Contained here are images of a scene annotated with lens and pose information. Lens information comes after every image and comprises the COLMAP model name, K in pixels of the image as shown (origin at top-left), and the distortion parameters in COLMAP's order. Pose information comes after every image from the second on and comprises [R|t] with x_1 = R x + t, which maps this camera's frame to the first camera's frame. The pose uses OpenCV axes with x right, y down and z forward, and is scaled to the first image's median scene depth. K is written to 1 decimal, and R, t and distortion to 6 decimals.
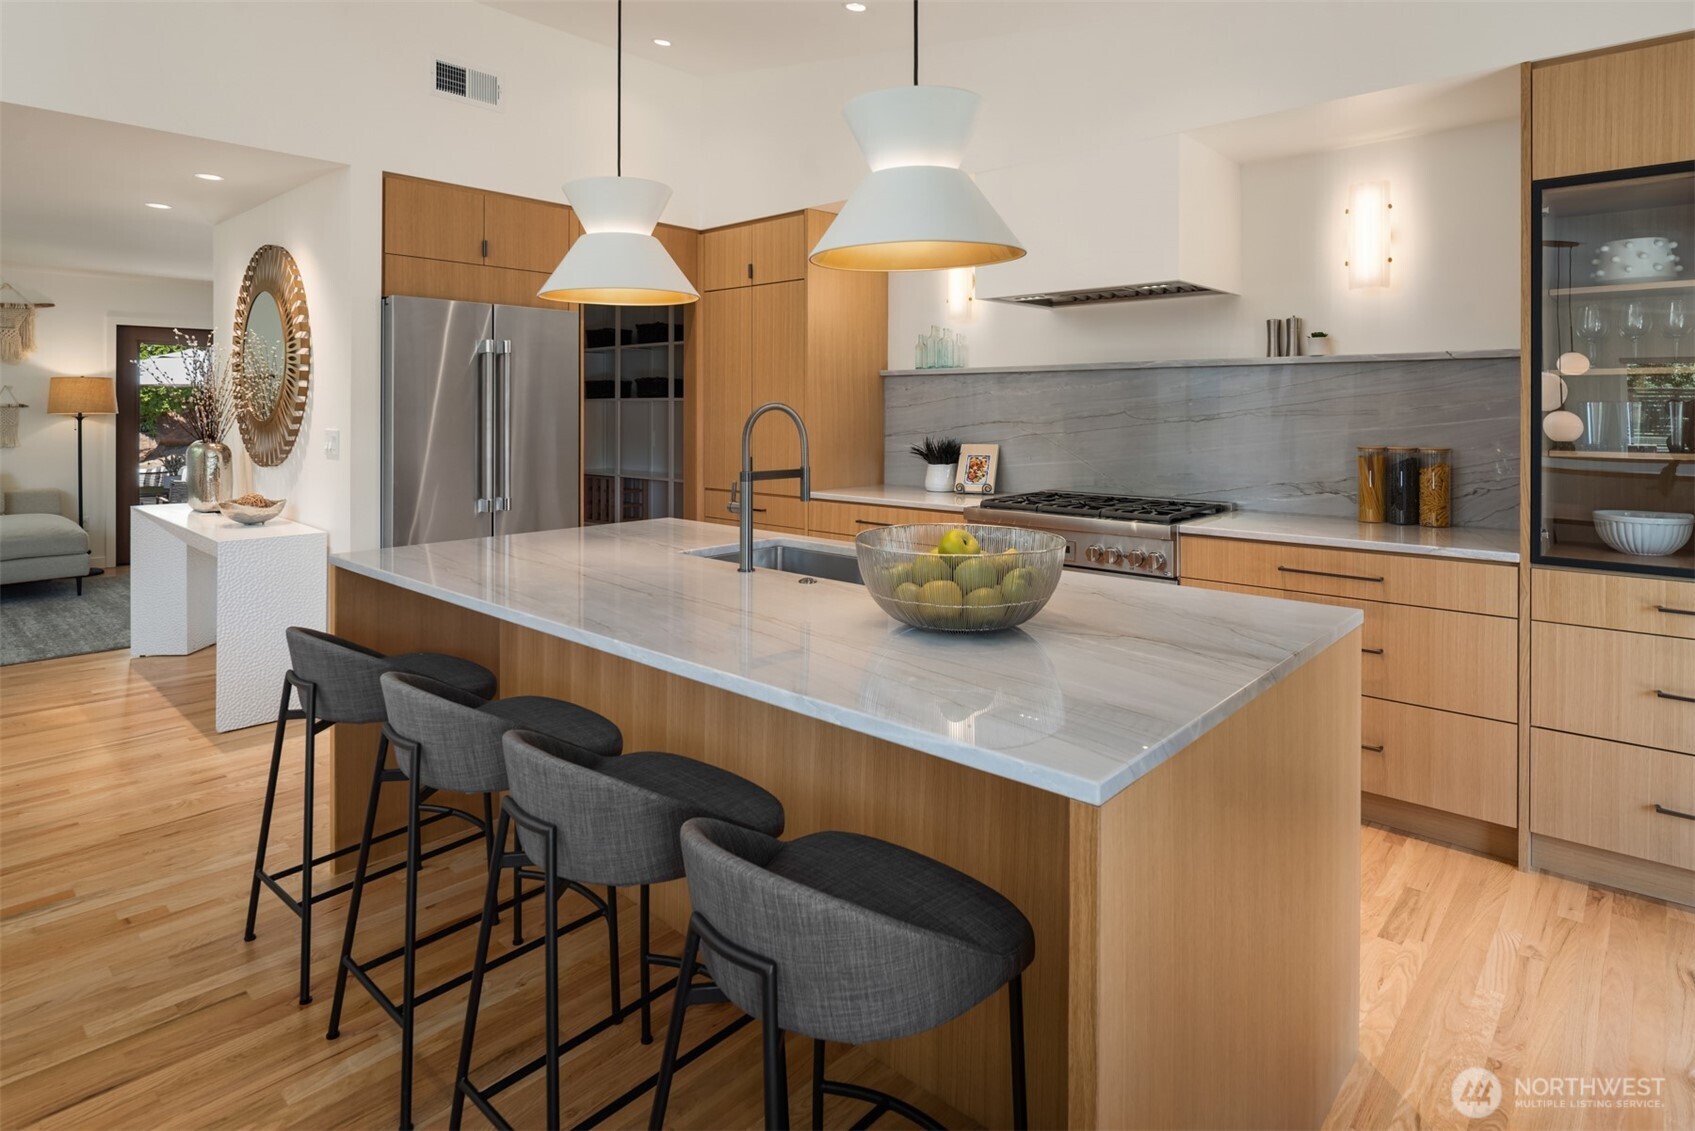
lens RADIAL K [[922.7, 0, 843.2], [0, 922.7, 405.8], [0, 0, 1]] dist [0.000247, 0.000236]
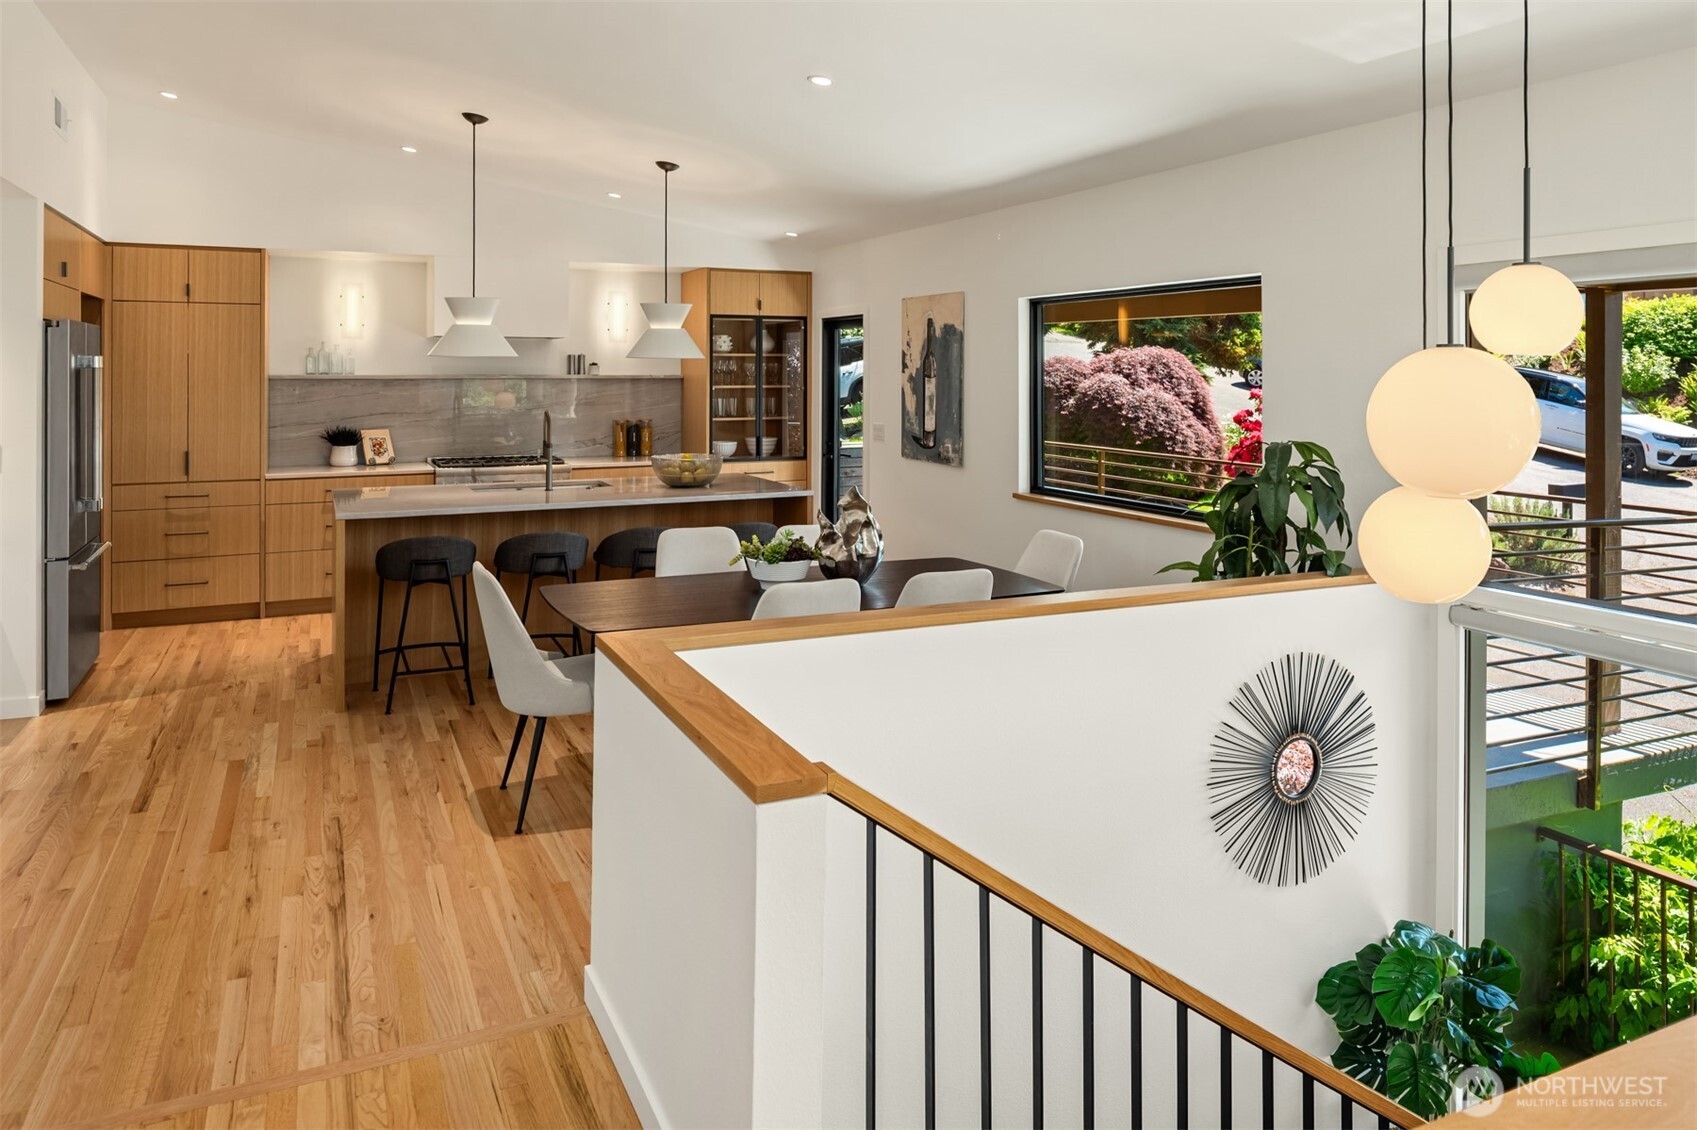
lens RADIAL K [[1122.2, 0, 849.0], [0, 1122.2, 365.7], [0, 0, 1]] dist [-0.000348, -0.001349]
pose [[0.381050, 0.003363, 0.924548, -1.292232], [-0.003913, 0.999990, -0.002025, -0.061526], [-0.924546, -0.002846, 0.381059, -0.356426]]
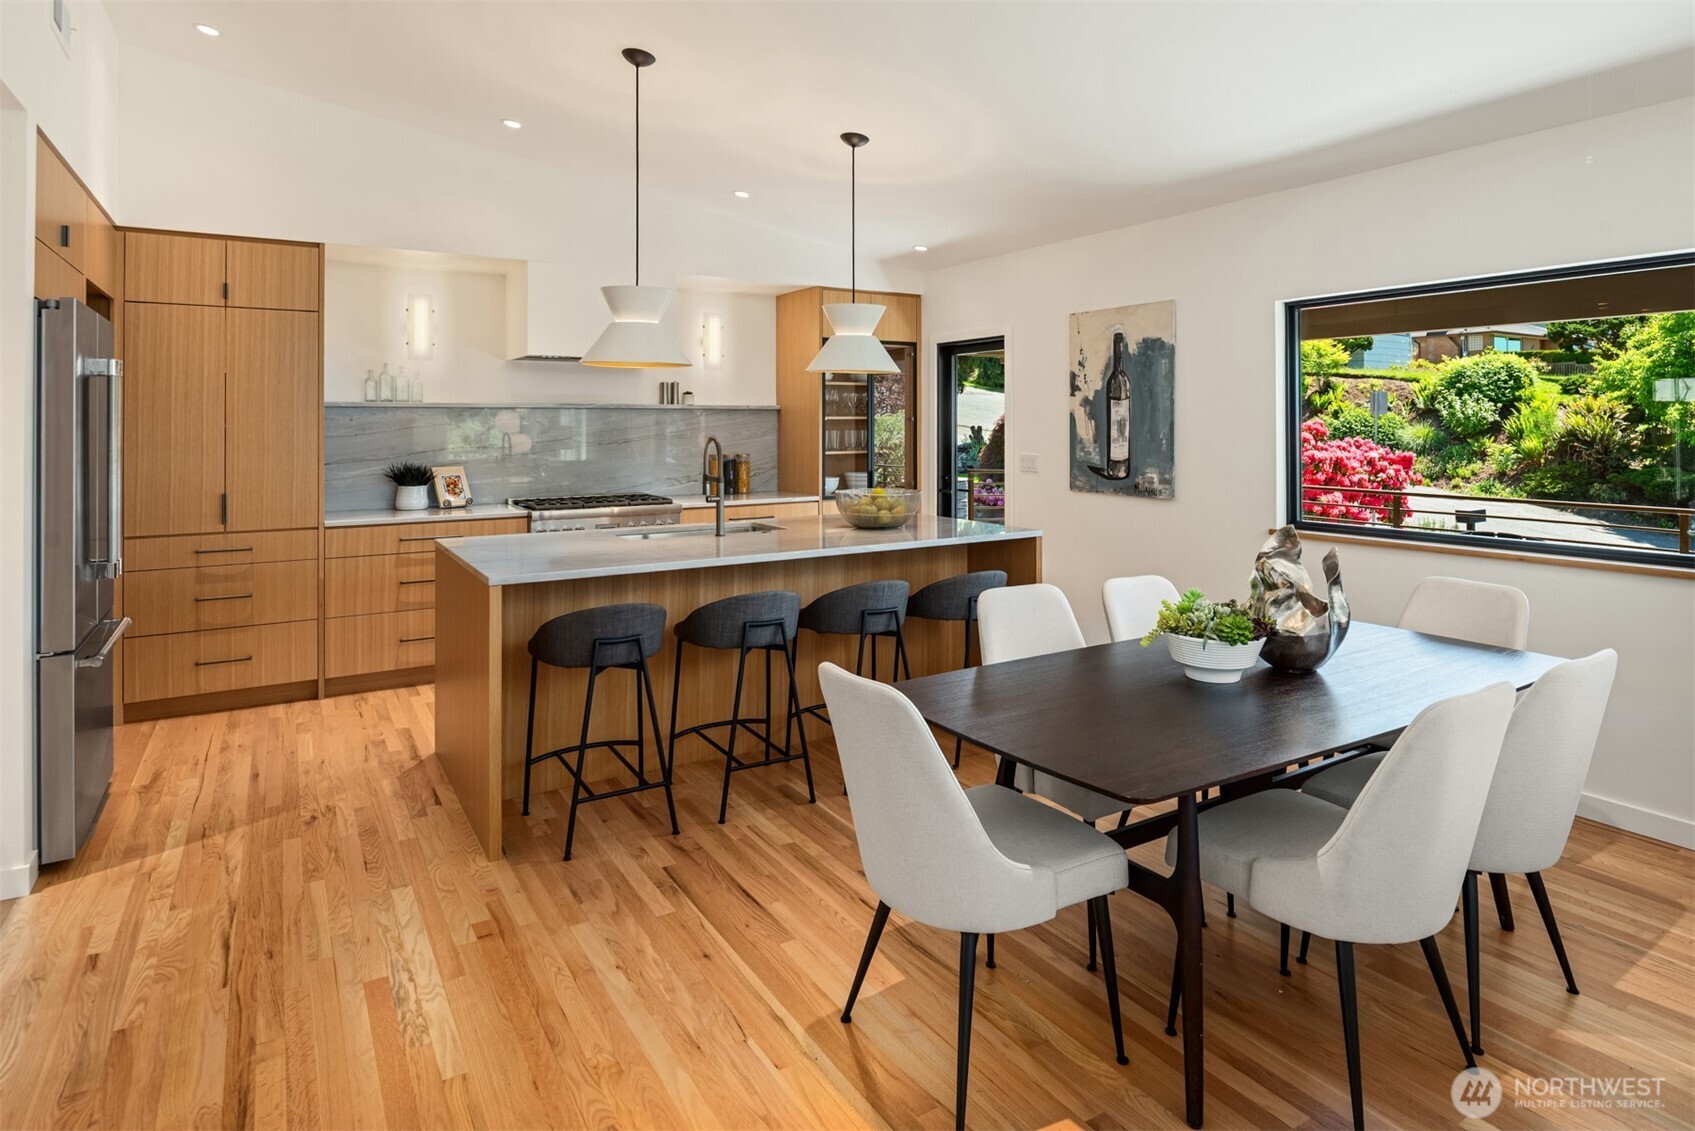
lens RADIAL K [[934.5, 0, 859.9], [0, 934.5, 413.1], [0, 0, 1]] dist [-0.001807, -0.003510]
pose [[0.272842, 0.009103, 0.962016, -0.978586], [0.000642, 0.999953, -0.009644, -0.017811], [-0.962059, 0.003249, 0.272824, 0.168594]]
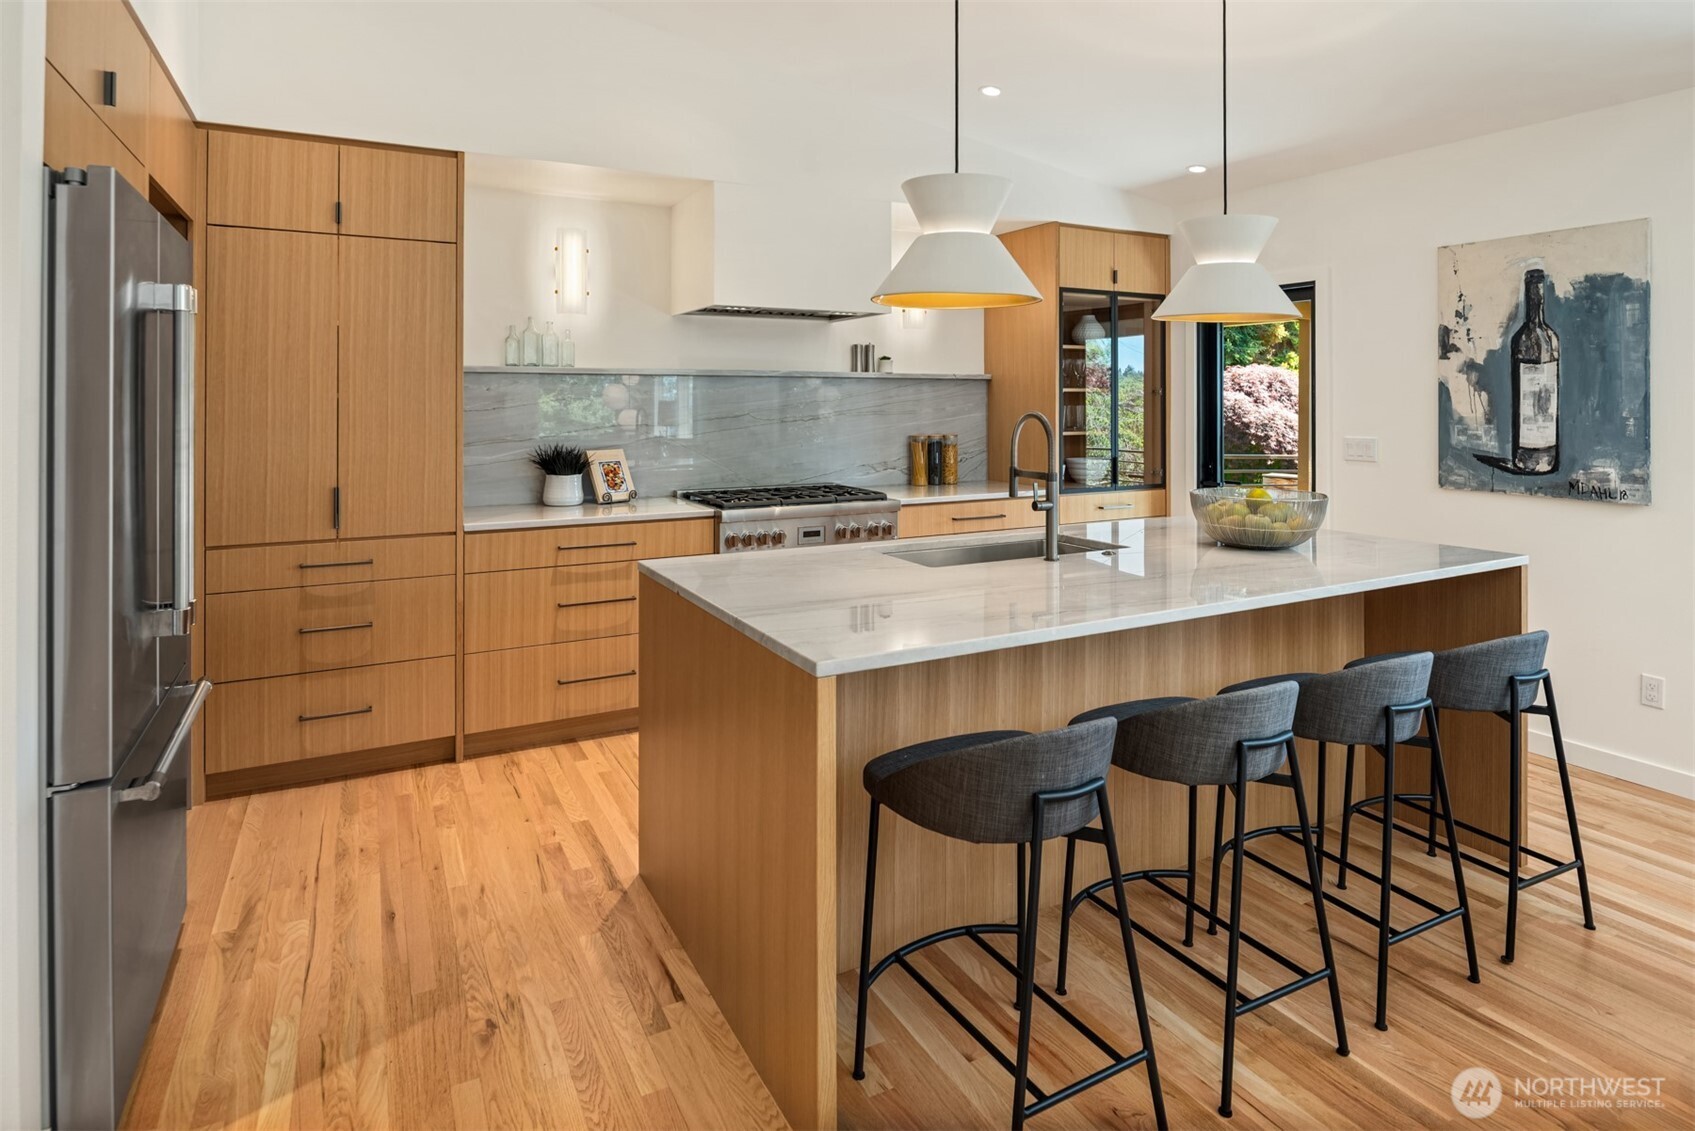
lens RADIAL K [[922.6, 0, 855.5], [0, 922.6, 392.3], [0, 0, 1]] dist [-0.003870, -0.003975]
pose [[0.334677, 0.008389, 0.942296, -0.728379], [-0.001991, 0.999964, -0.008195, -0.010928], [-0.942331, 0.000867, 0.334682, 0.496542]]
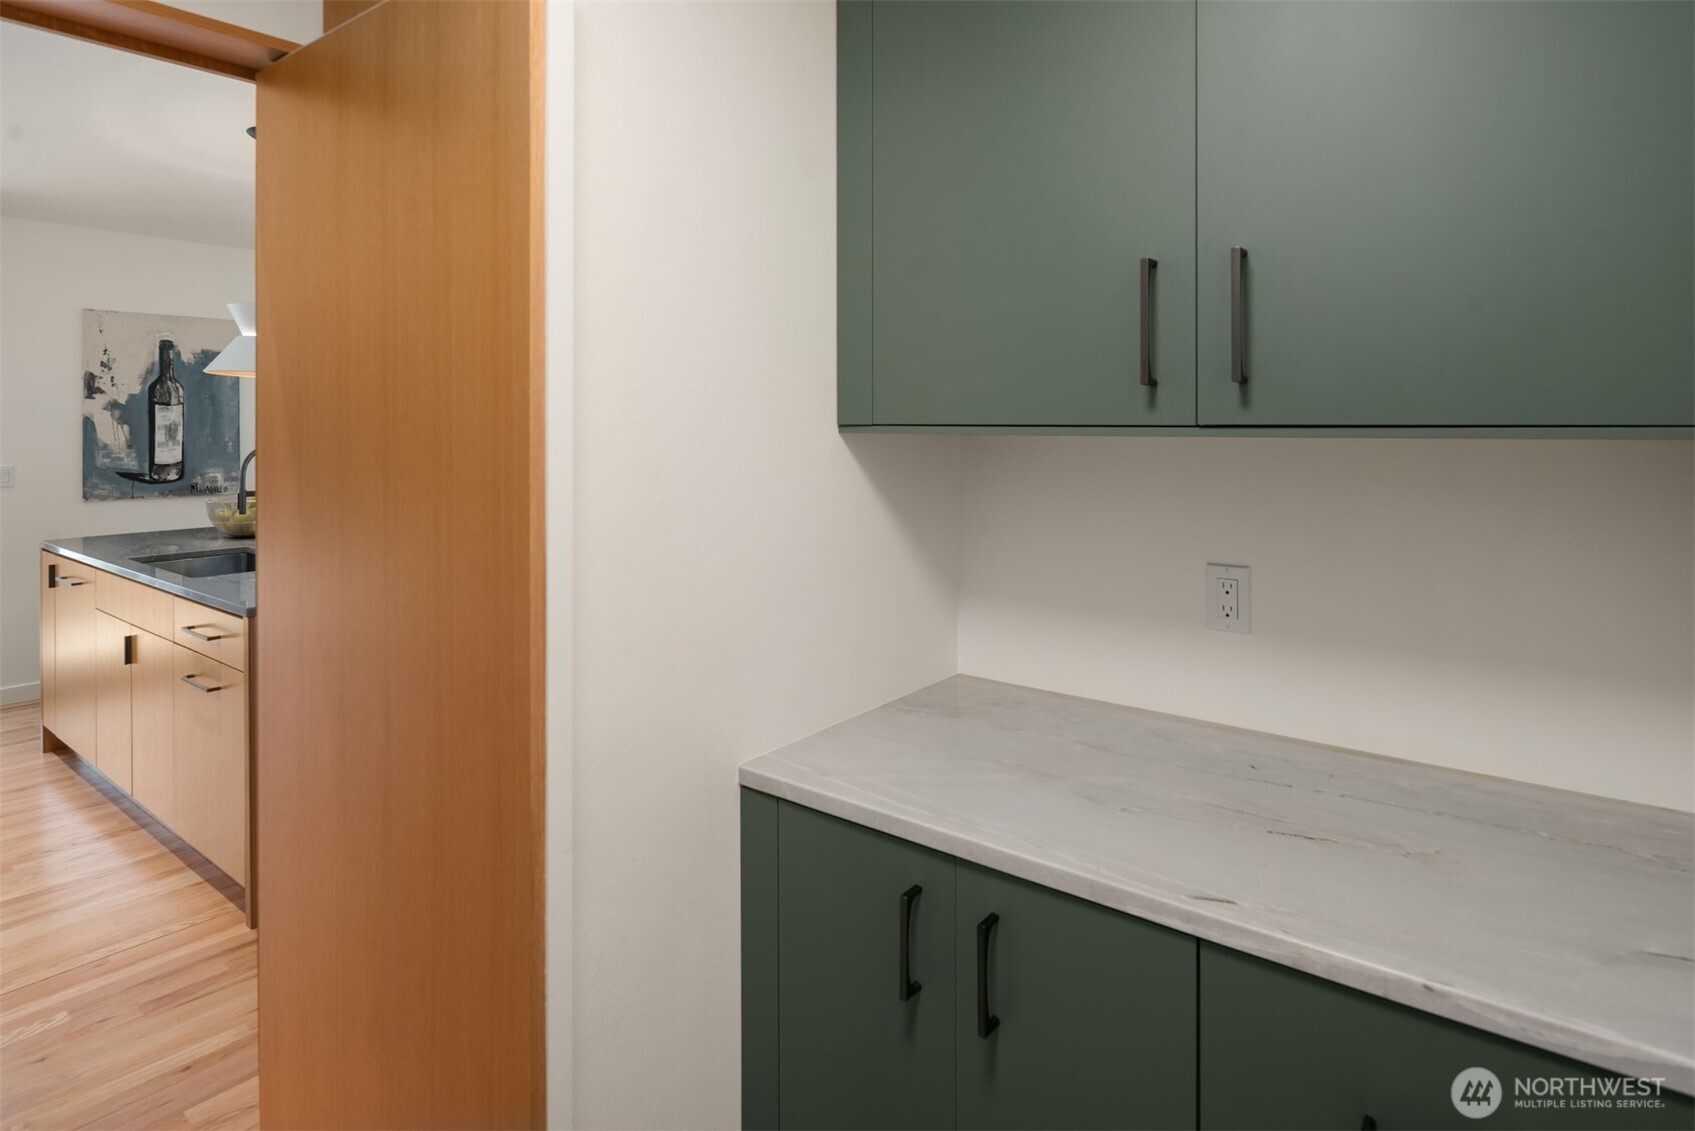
lens RADIAL K [[935.1, 0, 845.8], [0, 935.1, 430.3], [0, 0, 1]] dist [-0.000930, -0.001635]
pose [[-0.997435, -0.000908, -0.071567, -0.521776], [-0.001374, 0.999978, 0.006457, -0.022426], [0.071560, 0.006539, -0.997415, 1.532167]]
